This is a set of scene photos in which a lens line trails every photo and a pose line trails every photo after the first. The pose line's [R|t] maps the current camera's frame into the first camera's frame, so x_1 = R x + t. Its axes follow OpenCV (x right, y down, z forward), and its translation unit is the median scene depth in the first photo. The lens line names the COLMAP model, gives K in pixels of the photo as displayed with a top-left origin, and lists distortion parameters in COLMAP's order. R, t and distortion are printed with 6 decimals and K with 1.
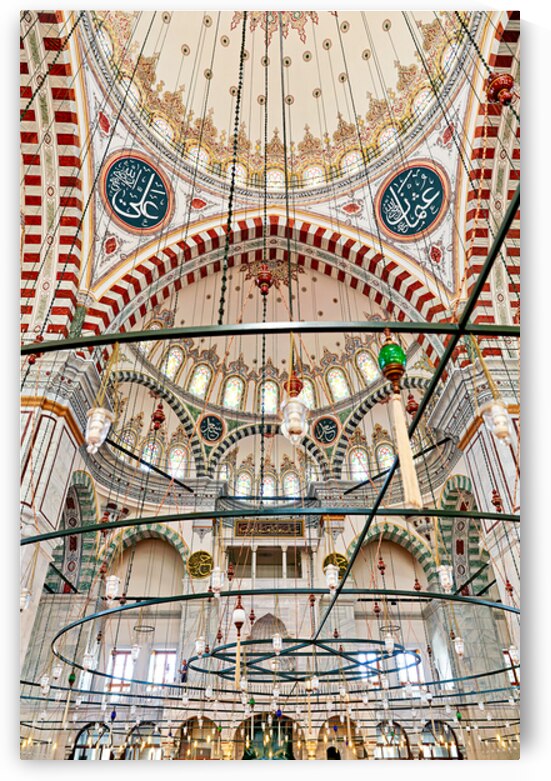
lens RADIAL K [[517.6, 0, 276.7], [0, 517.6, 386.6], [0, 0, 1]] dist [-0.001184, 0.000610]
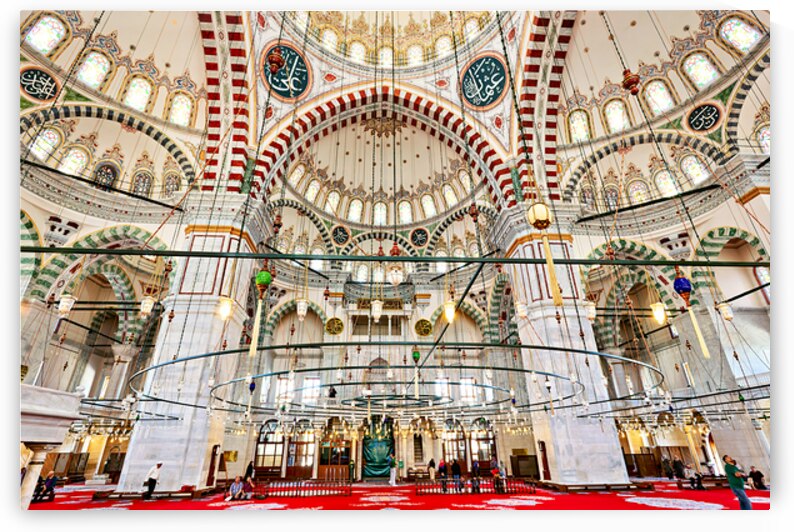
lens RADIAL K [[391.1, 0, 398.0], [0, 391.1, 253.4], [0, 0, 1]] dist [-0.016325, -0.000629]
pose [[0.999378, 0.010151, 0.033759, -0.001988], [-0.016030, 0.983768, 0.178725, -0.079298], [-0.031397, -0.179155, 0.983320, -0.103198]]
